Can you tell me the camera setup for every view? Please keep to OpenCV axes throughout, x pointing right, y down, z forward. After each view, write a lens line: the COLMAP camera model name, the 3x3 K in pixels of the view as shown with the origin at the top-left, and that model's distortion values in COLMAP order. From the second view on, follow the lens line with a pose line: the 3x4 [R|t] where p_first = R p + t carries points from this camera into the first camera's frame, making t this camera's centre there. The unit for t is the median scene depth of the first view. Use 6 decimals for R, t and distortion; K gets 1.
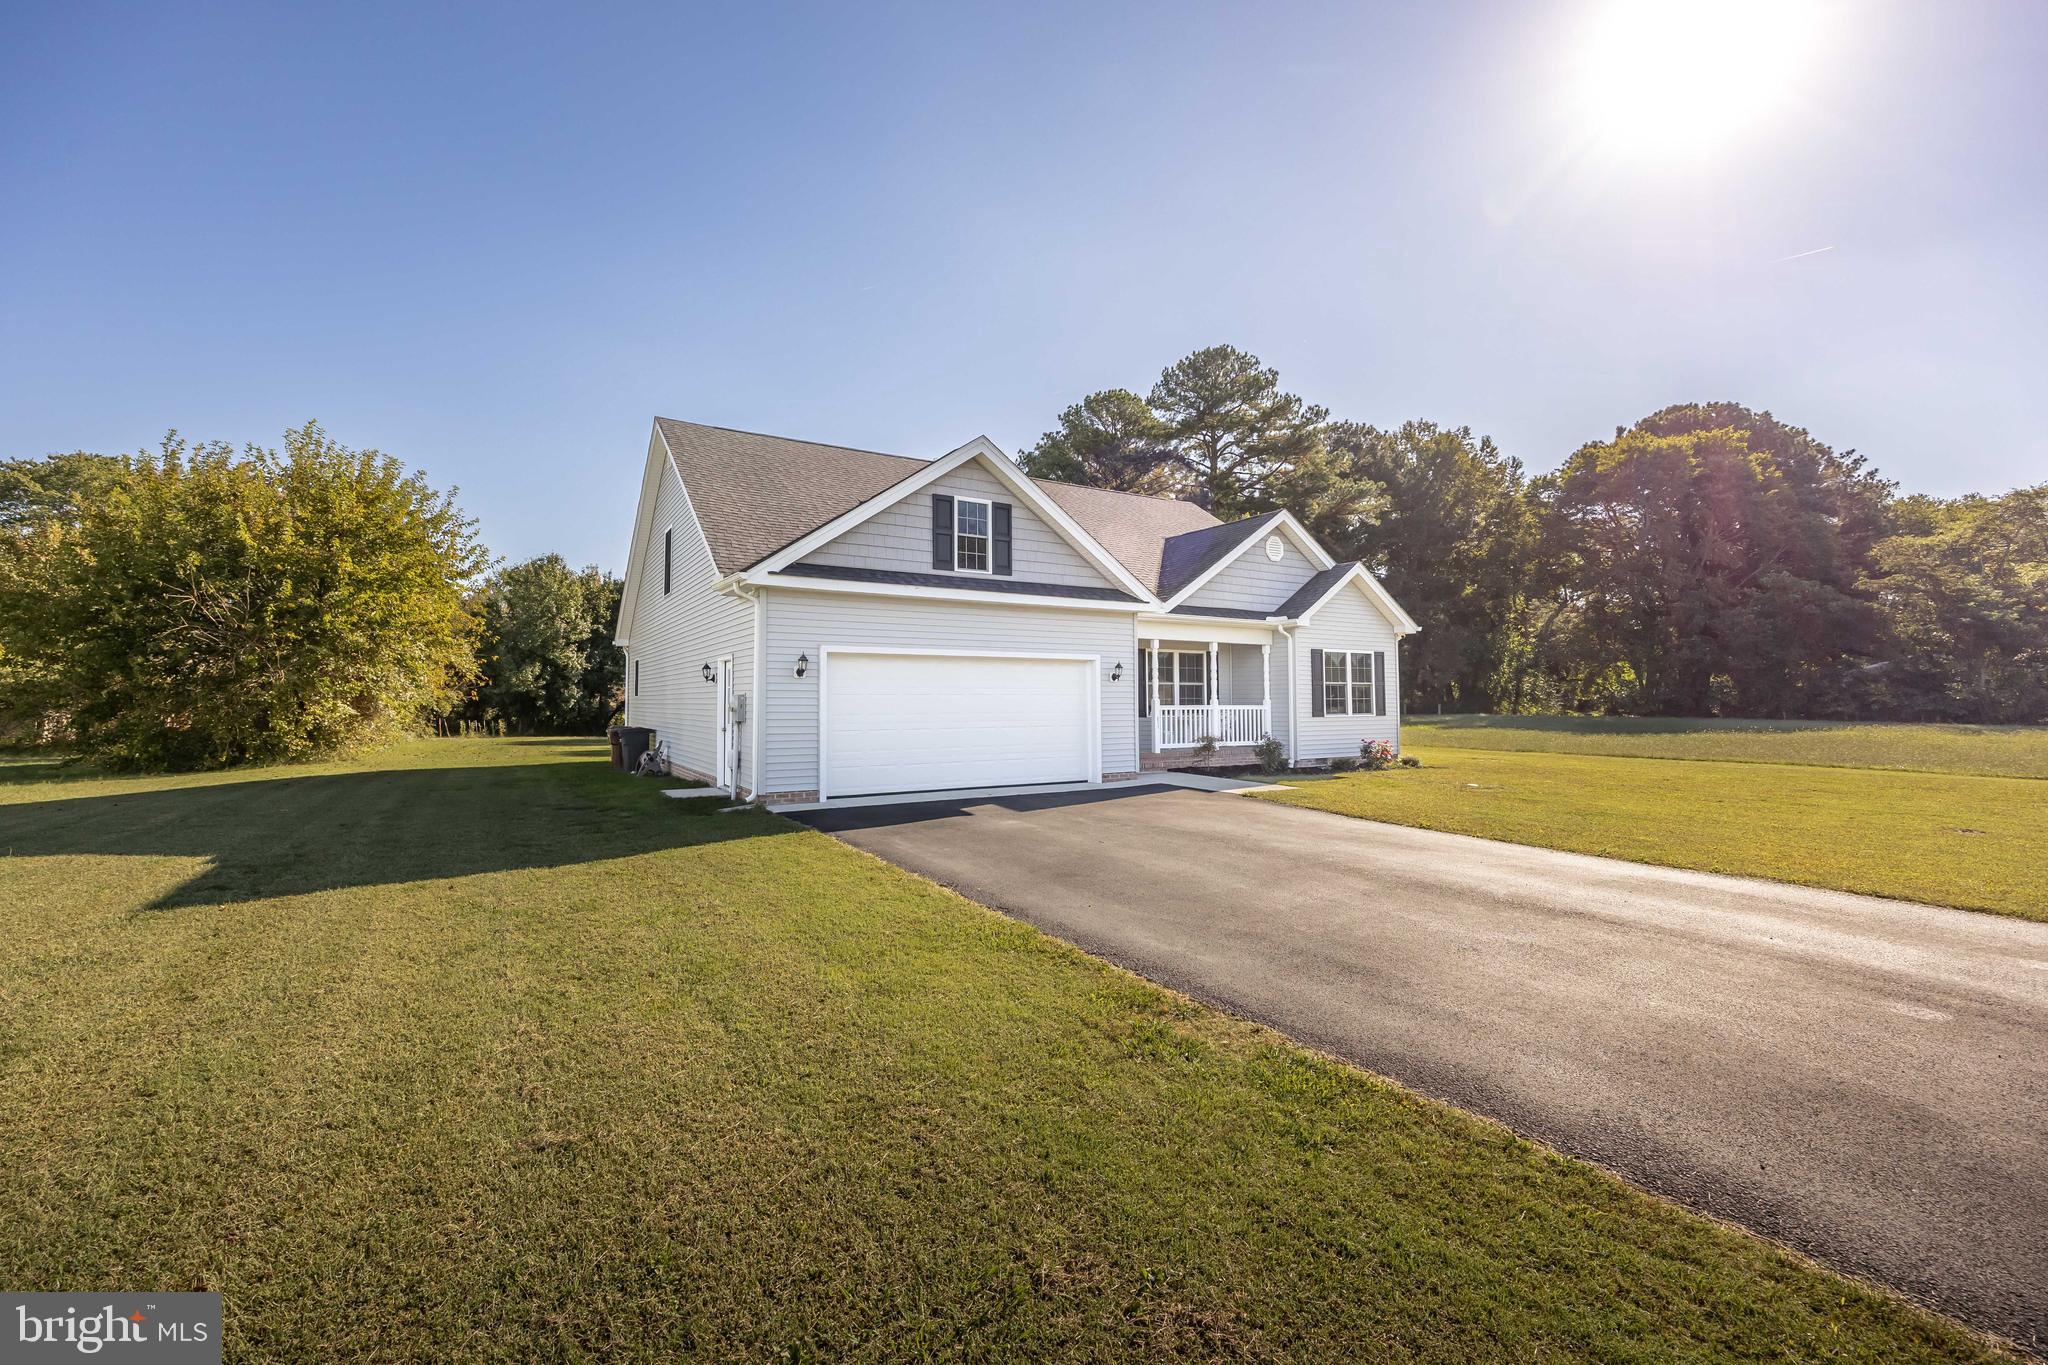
lens RADIAL K [[793.8, 0, 950.6], [0, 793.8, 669.2], [0, 0, 1]] dist [-0.003571, -0.000255]
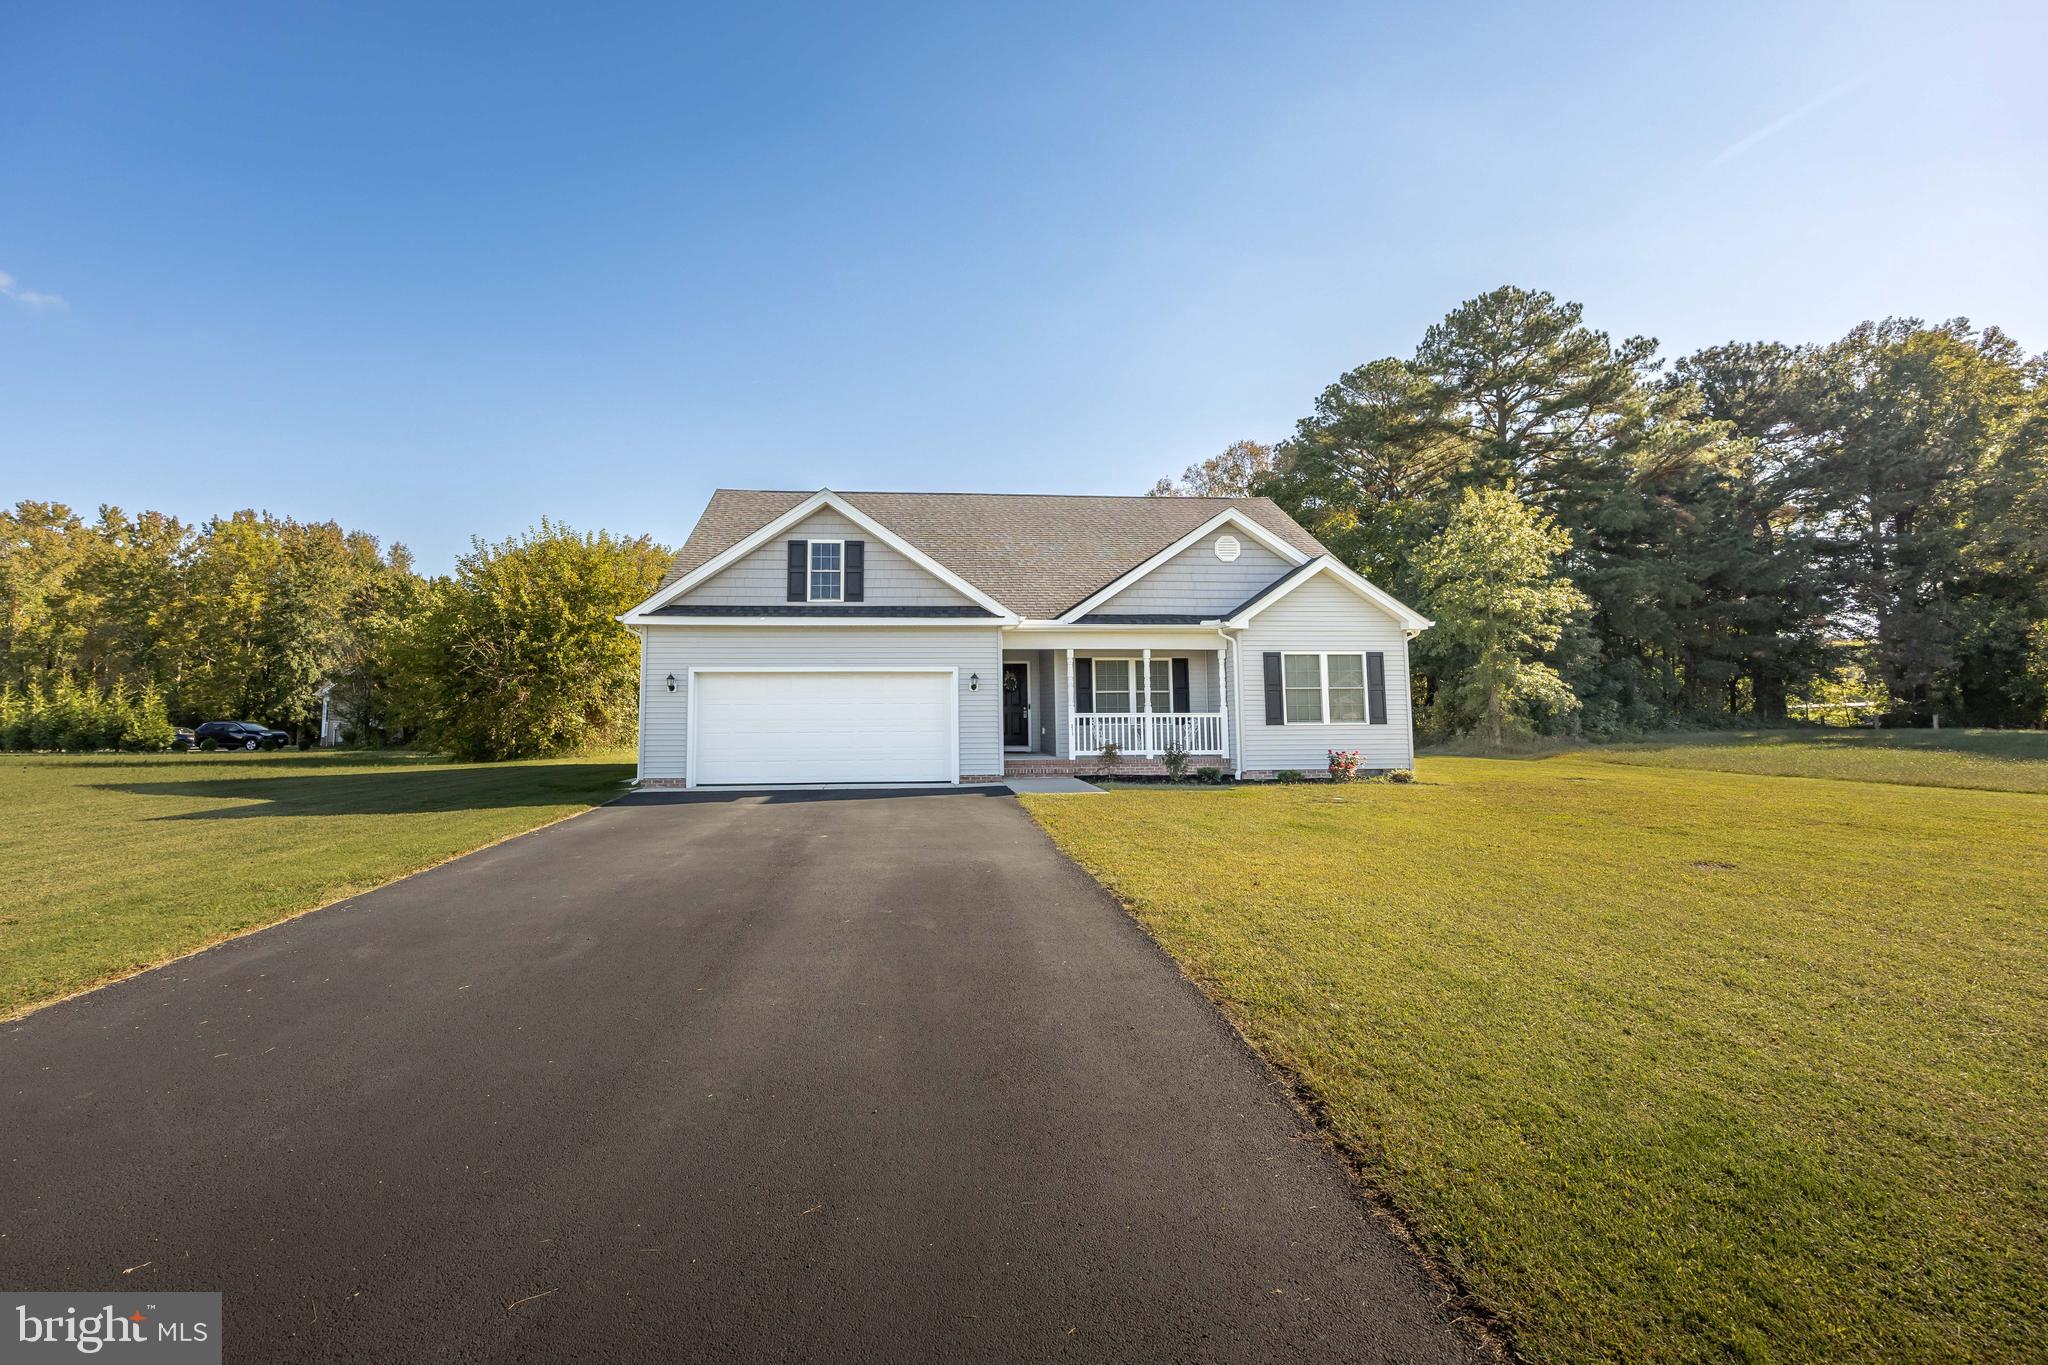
lens RADIAL K [[793.8, 0, 934.6], [0, 793.8, 653.6], [0, 0, 1]] dist [-0.003571, -0.000255]
pose [[0.908542, -0.035824, -0.416254, 0.506301], [0.020527, 0.998941, -0.041168, 0.006697], [0.417288, 0.028858, 0.908316, -0.011274]]
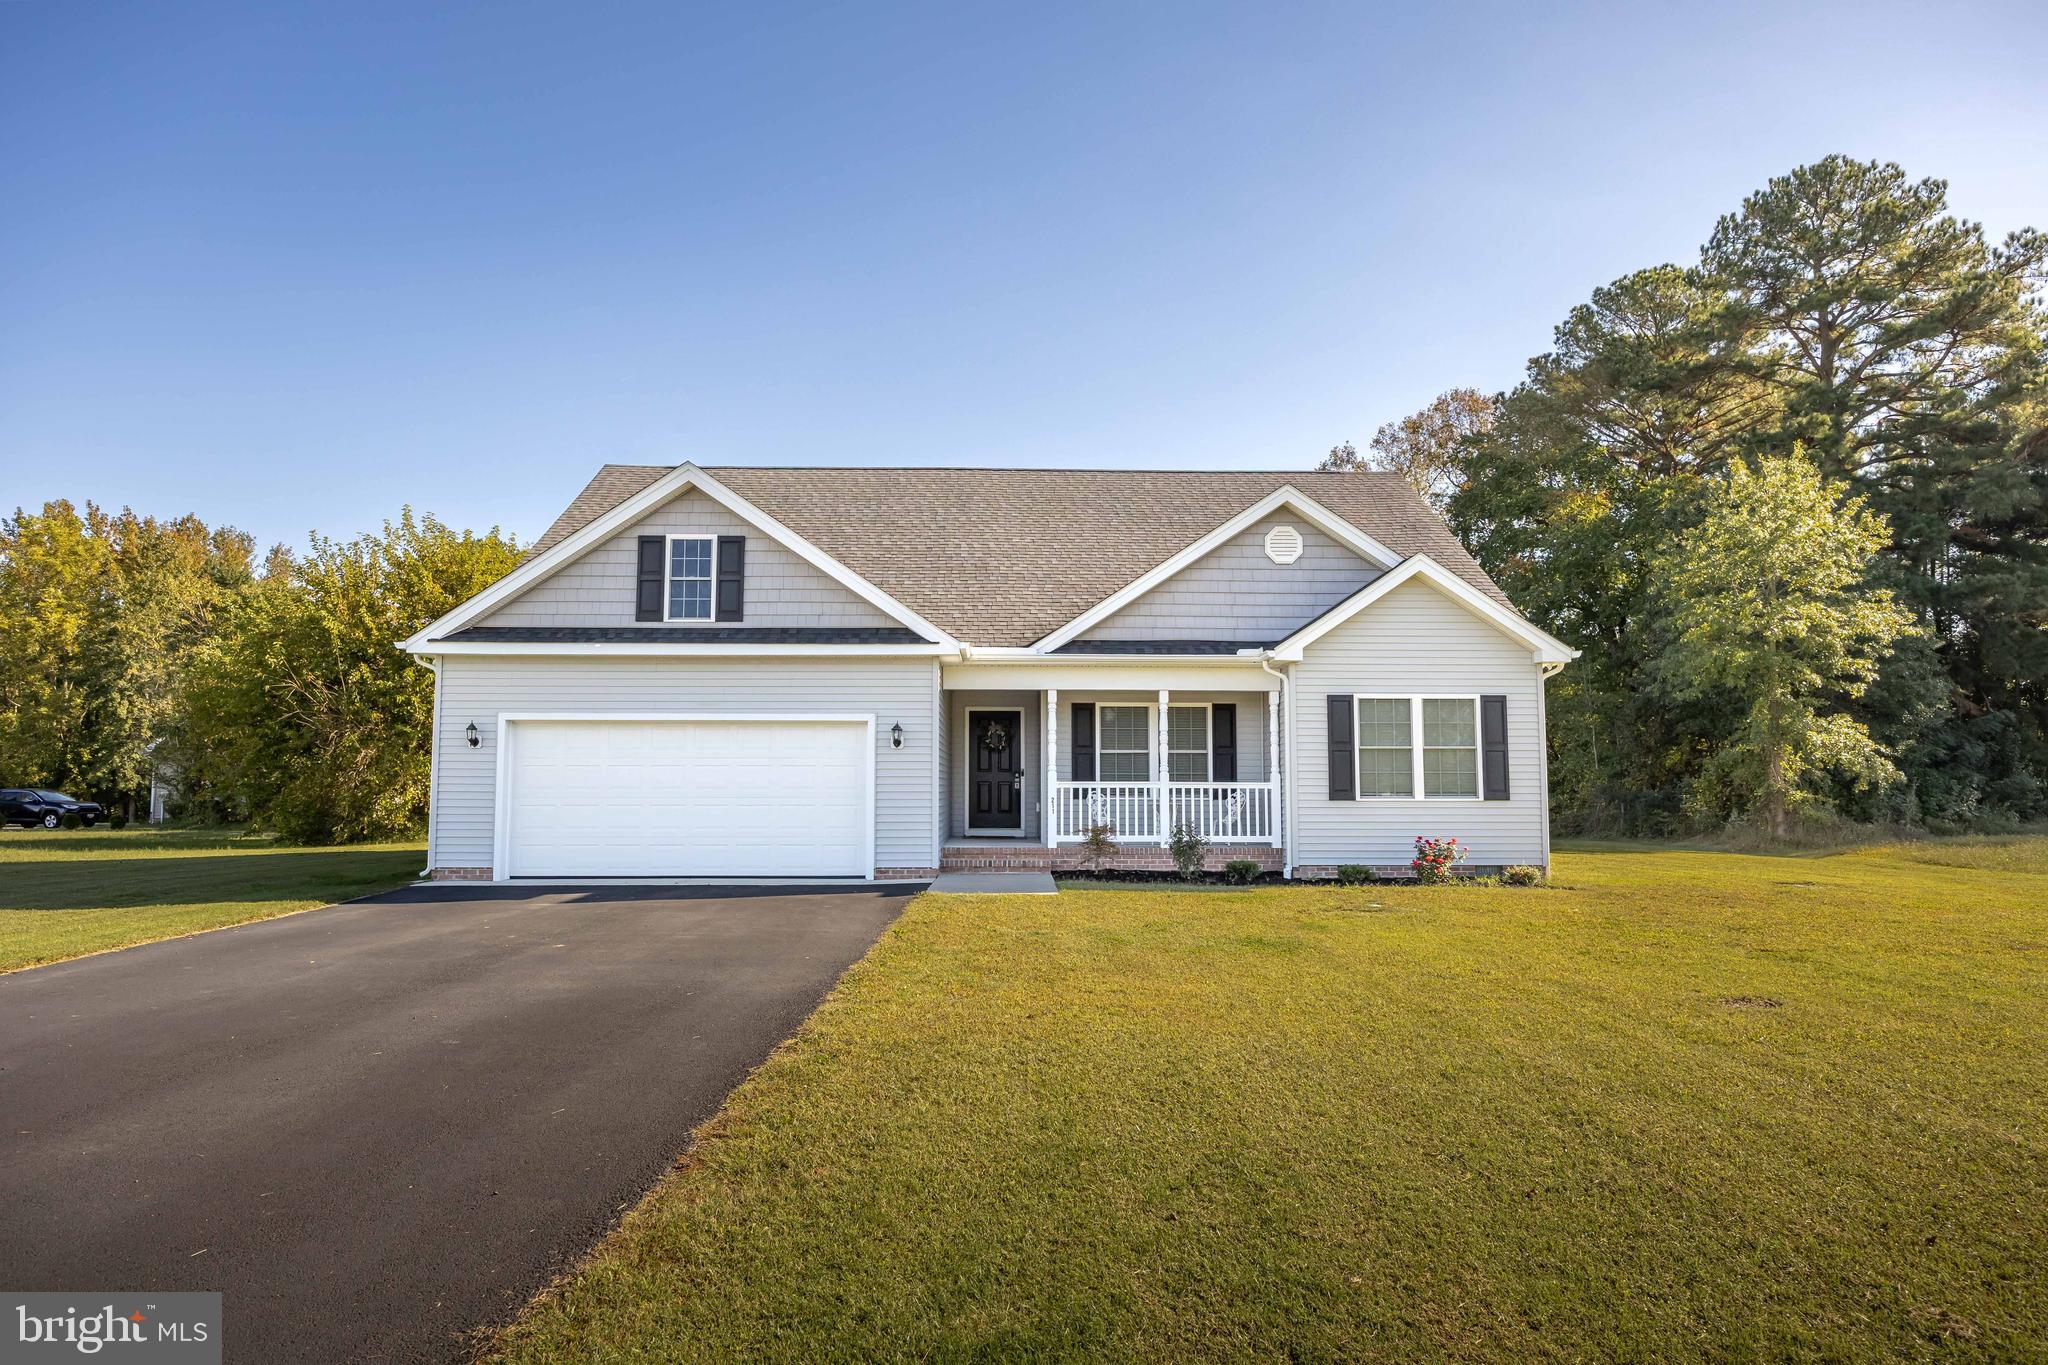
lens RADIAL K [[1140.7, 0, 982.3], [0, 1140.7, 714.9], [0, 0, 1]] dist [-0.011967, -0.001058]
pose [[0.886241, -0.027256, -0.462422, 0.652816], [0.015317, 0.999446, -0.029555, 0.014073], [0.462972, 0.019110, 0.886167, 0.050031]]
